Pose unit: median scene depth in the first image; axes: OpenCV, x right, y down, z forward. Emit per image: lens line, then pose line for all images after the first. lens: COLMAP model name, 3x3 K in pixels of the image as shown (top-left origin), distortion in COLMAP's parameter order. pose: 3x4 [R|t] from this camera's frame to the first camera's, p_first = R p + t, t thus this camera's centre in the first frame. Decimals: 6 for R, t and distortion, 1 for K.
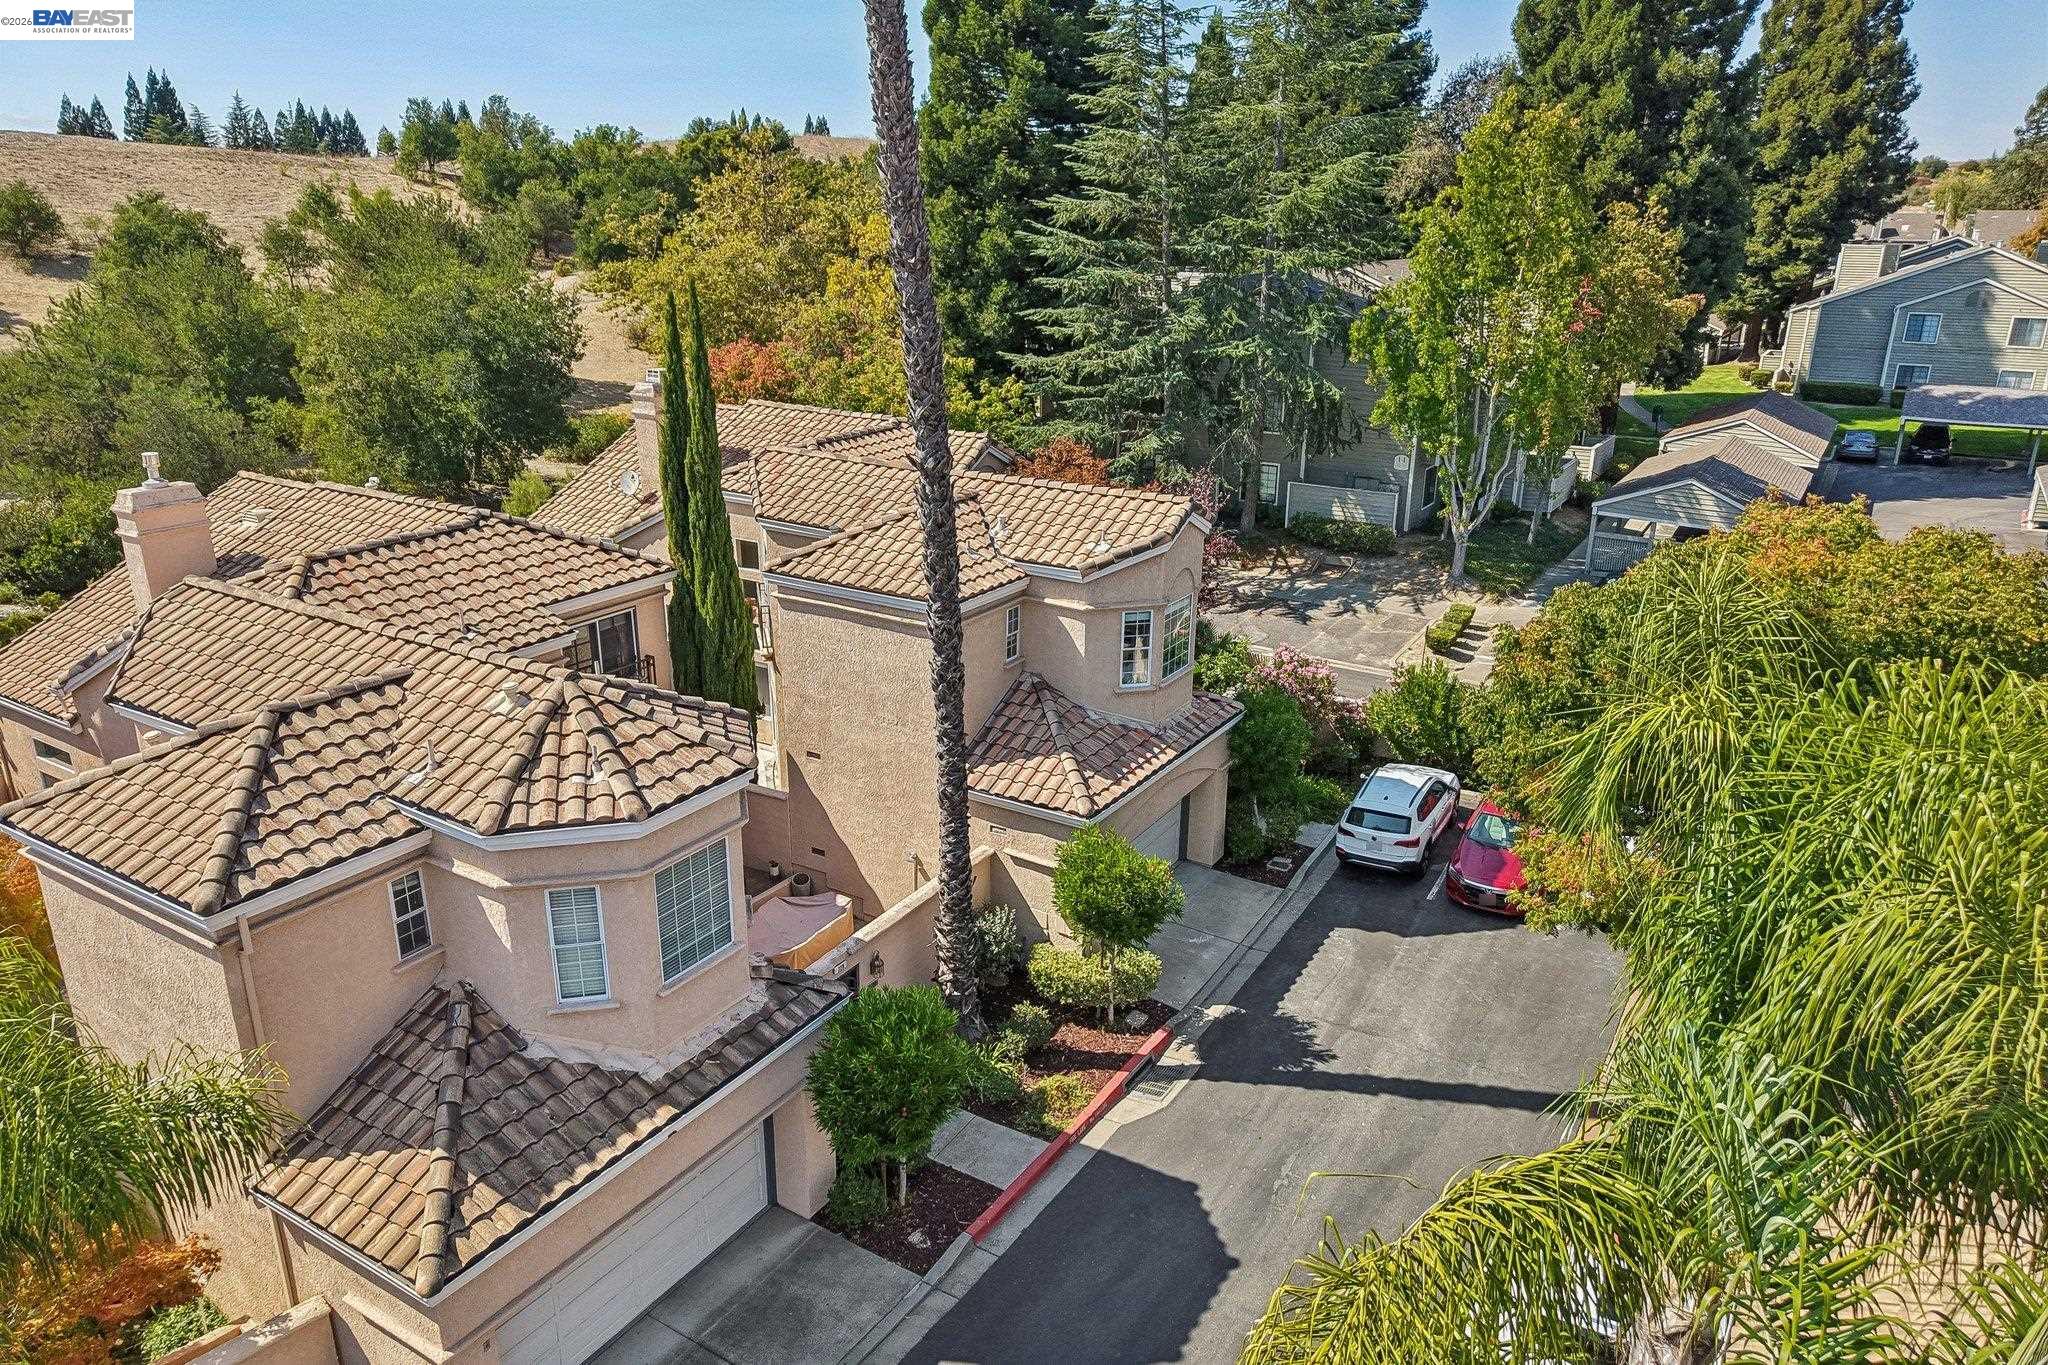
lens RADIAL K [[1369.6, 0, 1022.0], [0, 1369.6, 713.4], [0, 0, 1]] dist [-0.004008, -0.003216]
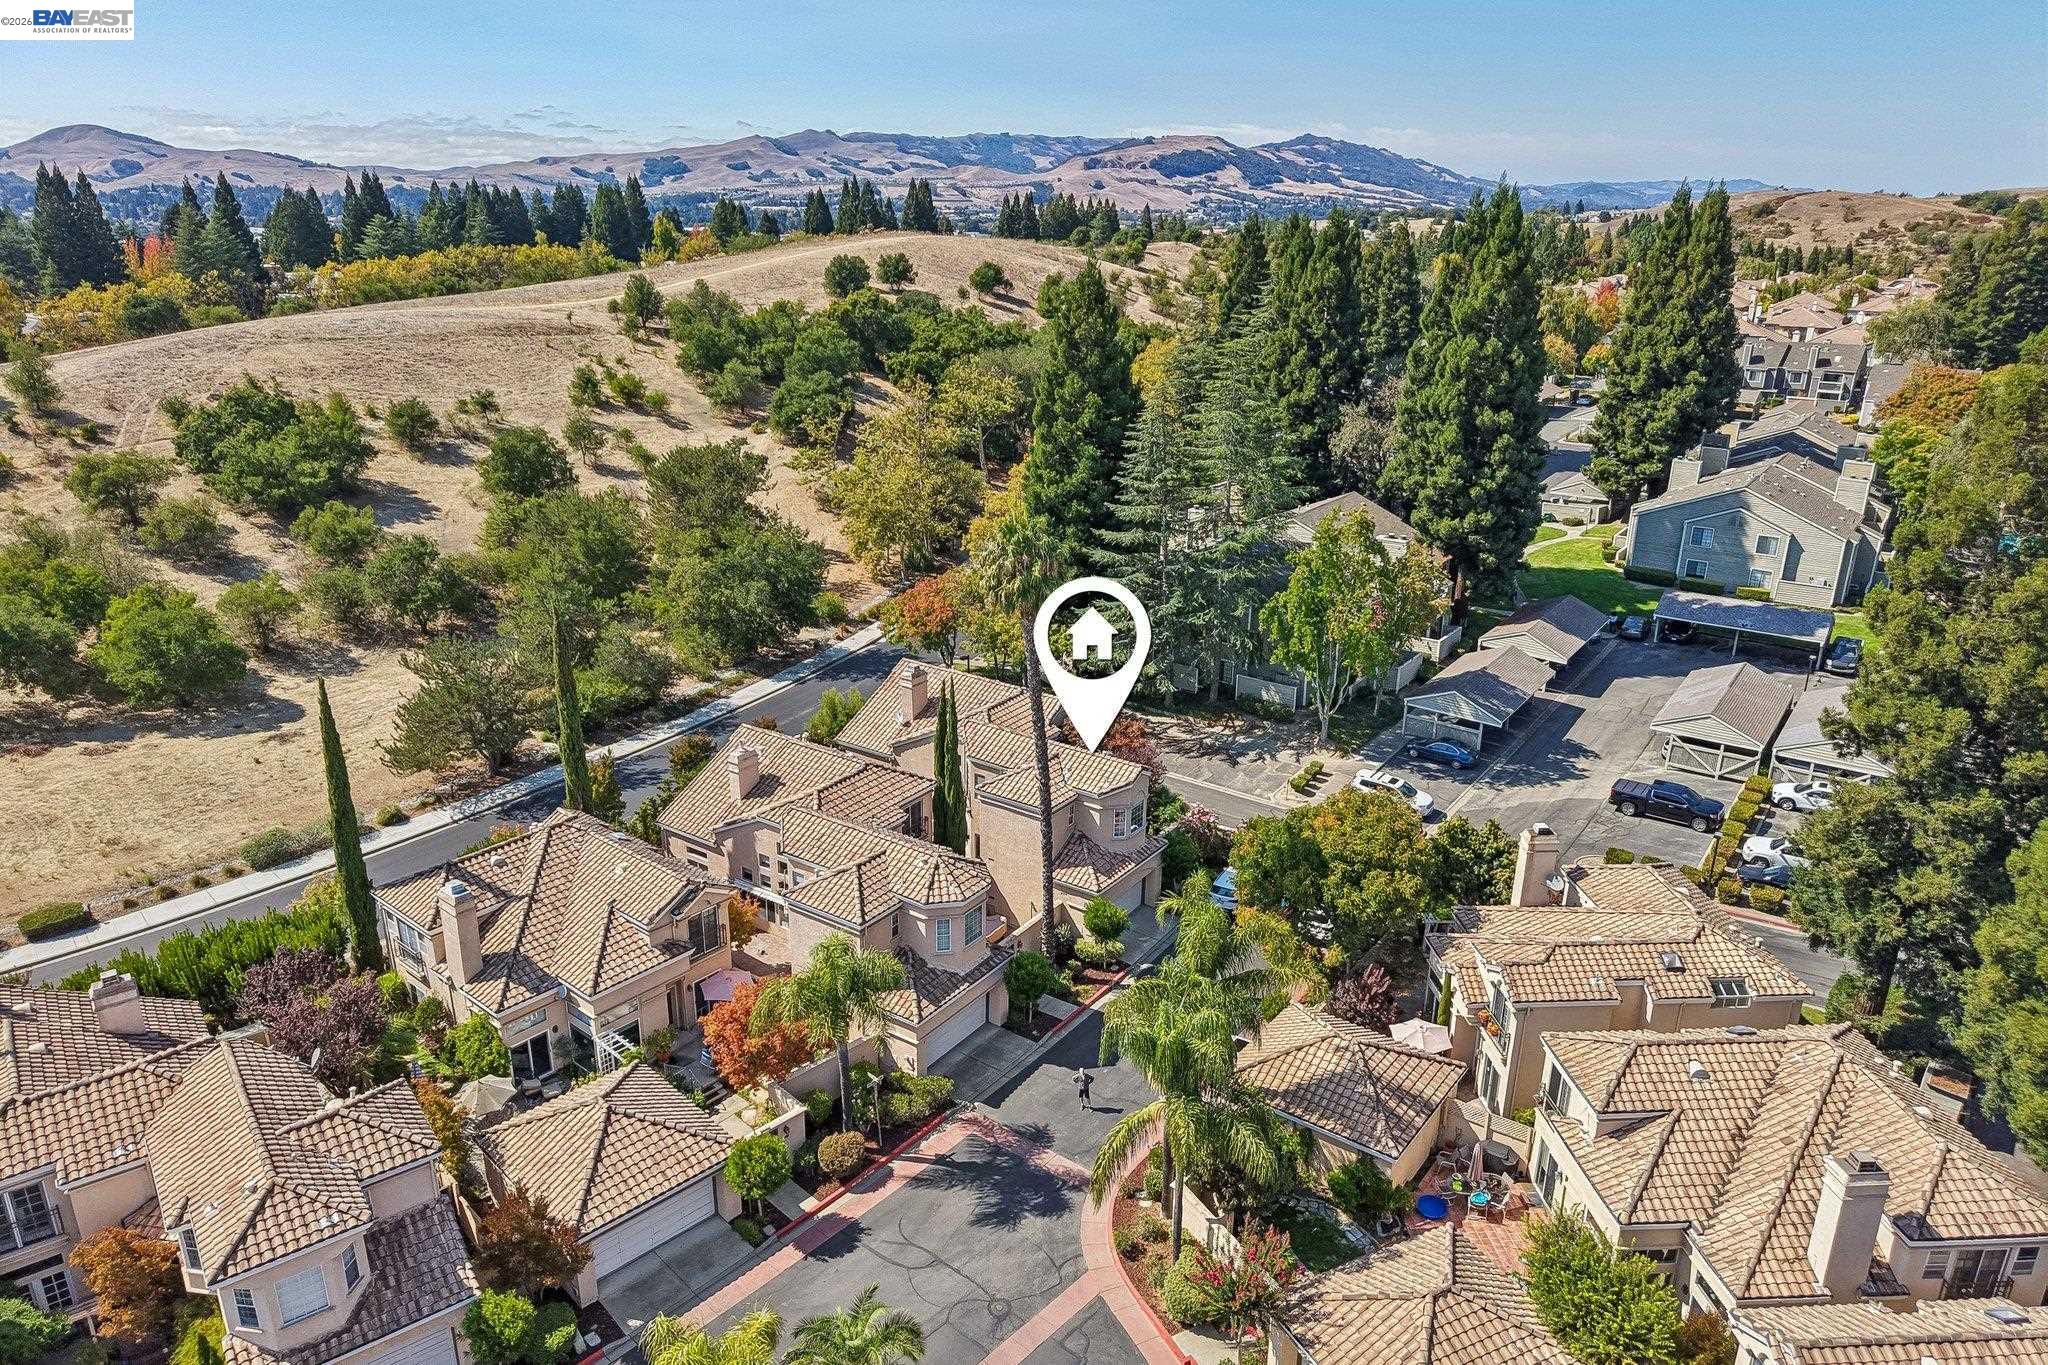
lens RADIAL K [[1391.5, 0, 1015.9], [0, 1391.5, 681.5], [0, 0, 1]] dist [0.021564, -0.019431]
pose [[0.998072, 0.021942, -0.058062, 0.033230], [-0.022464, 0.999713, -0.008361, -0.276142], [0.057862, 0.009649, 0.998278, -1.549297]]
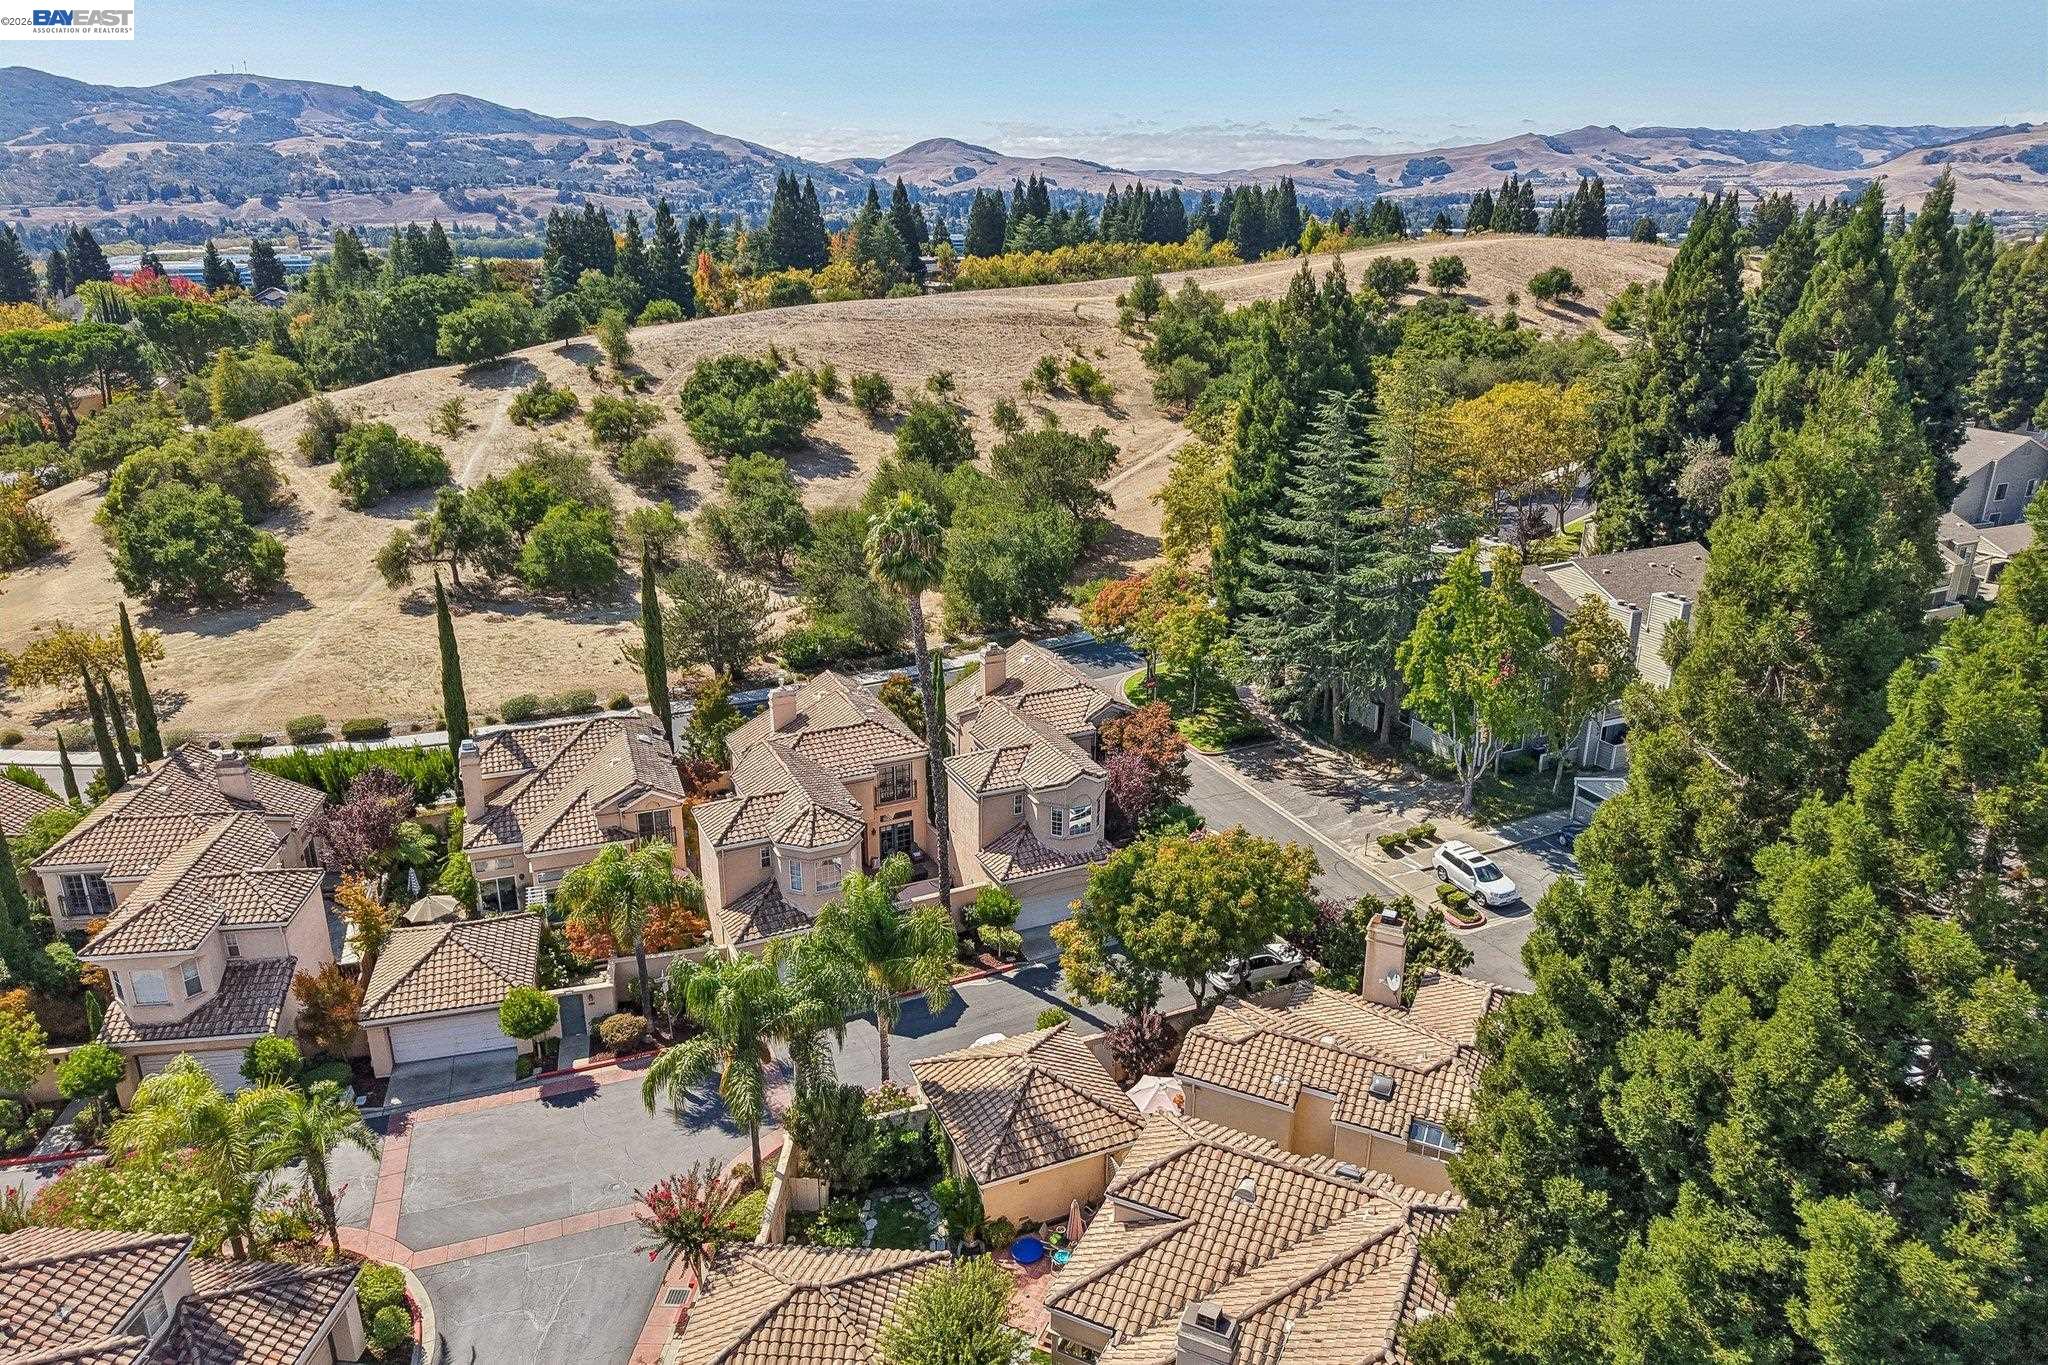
lens RADIAL K [[1391.5, 0, 1015.9], [0, 1391.5, 681.5], [0, 0, 1]] dist [0.021564, -0.019431]
pose [[0.835445, 0.182175, -0.518502, 1.265863], [-0.186957, 0.981401, 0.043577, -0.389237], [0.516797, 0.060531, 0.853965, -1.223266]]
